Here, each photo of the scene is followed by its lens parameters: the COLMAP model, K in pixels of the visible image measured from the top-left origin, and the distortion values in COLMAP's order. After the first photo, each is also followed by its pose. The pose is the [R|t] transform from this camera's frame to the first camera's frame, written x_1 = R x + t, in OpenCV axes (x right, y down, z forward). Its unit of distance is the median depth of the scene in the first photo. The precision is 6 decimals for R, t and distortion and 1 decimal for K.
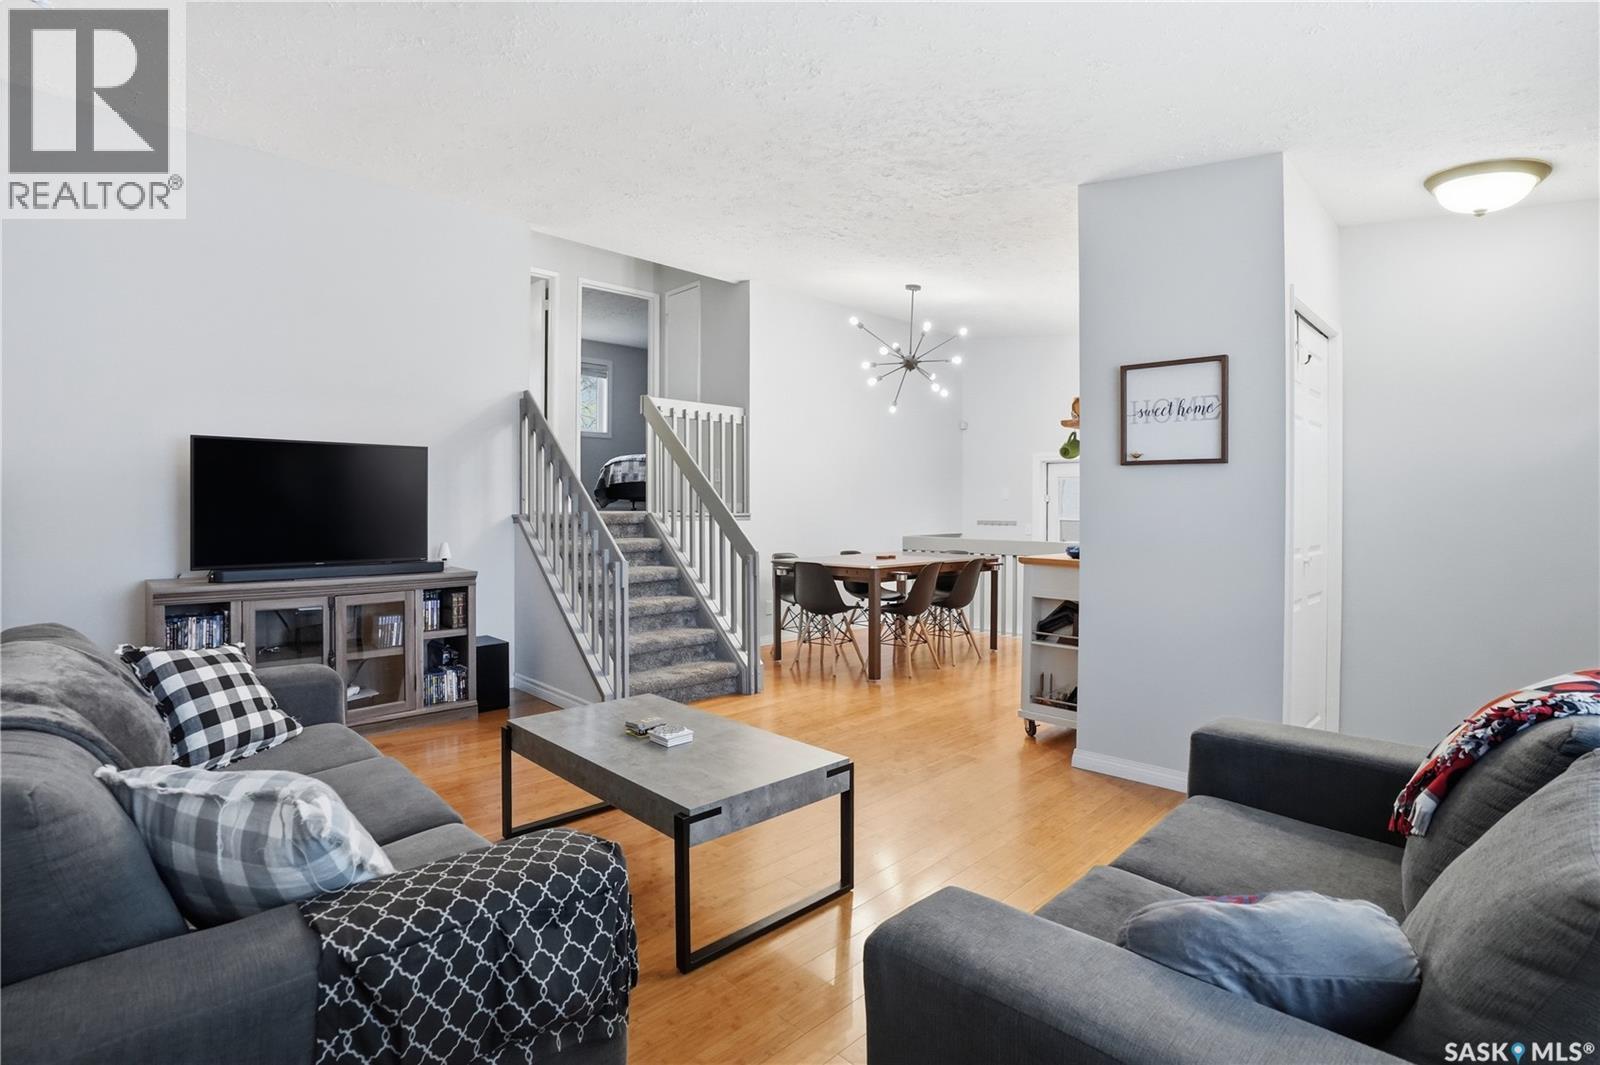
lens RADIAL K [[774.1, 0, 797.2], [0, 774.1, 494.2], [0, 0, 1]] dist [-0.065596, 0.025465]
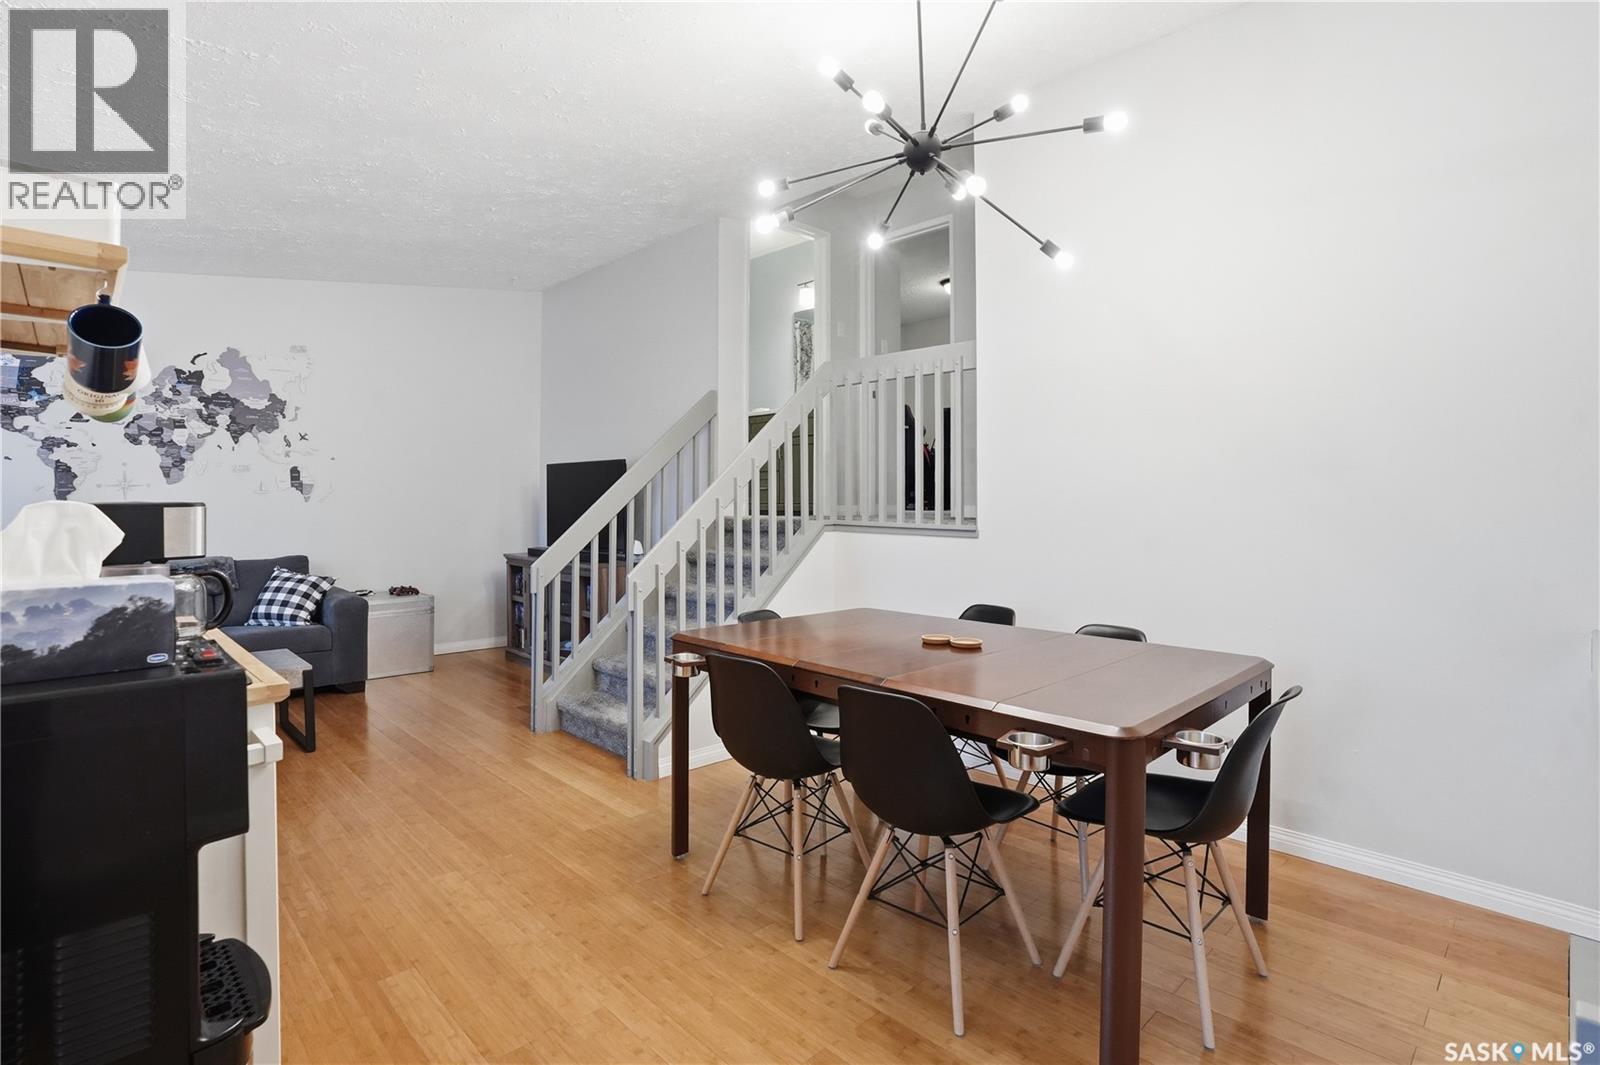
lens RADIAL K [[774.1, 0, 797.2], [0, 774.1, 494.2], [0, 0, 1]] dist [-0.065596, 0.025465]
pose [[-0.015064, -0.010193, -0.999835, 0.716953], [0.014397, 0.999842, -0.010410, 0.008474], [0.999783, -0.014551, -0.014915, 1.288258]]
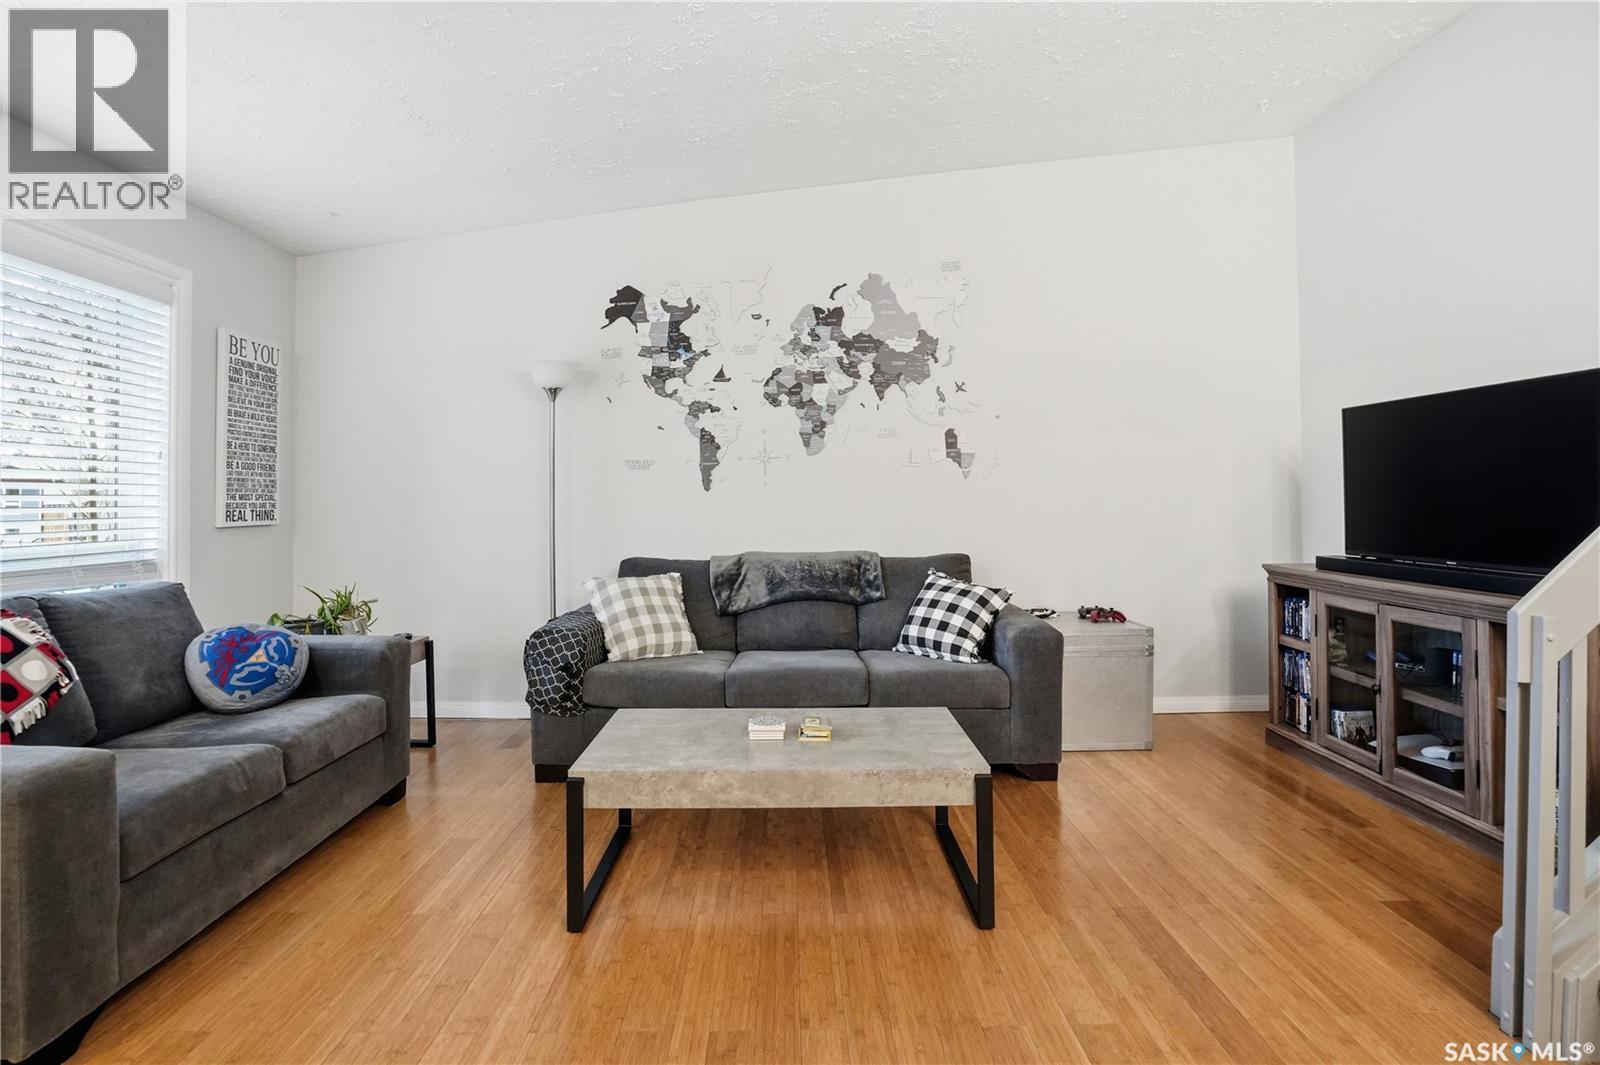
lens RADIAL K [[790.1, 0, 799.2], [0, 790.1, 483.0], [0, 0, 1]] dist [-0.064193, 0.027278]
pose [[-0.692327, -0.013500, -0.721458, 0.280150], [0.012267, 0.999460, -0.030474, 0.028103], [0.721480, -0.029948, -0.691788, 0.956429]]
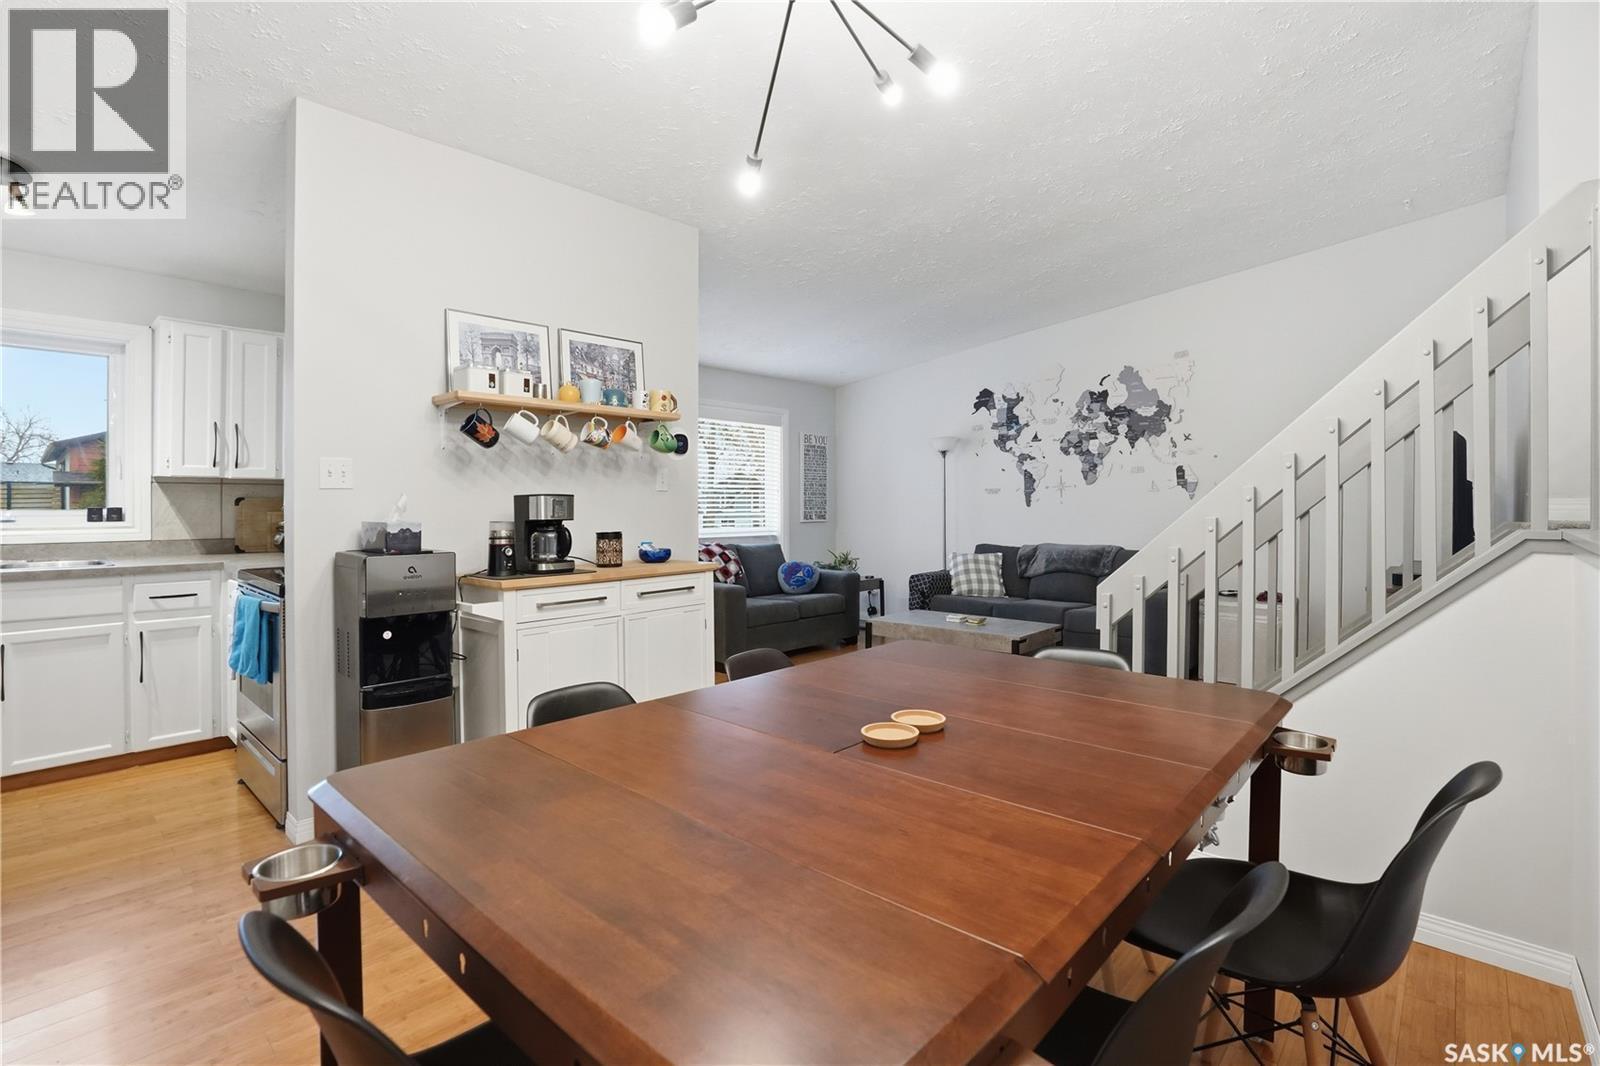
lens RADIAL K [[757.9, 0, 809.5], [0, 757.9, 494.7], [0, 0, 1]] dist [-0.067898, 0.024503]
pose [[-0.997717, -0.003276, -0.067451, 0.221022], [-0.001660, 0.999710, -0.024004, 0.021040], [0.067510, -0.023837, -0.997434, 1.696645]]
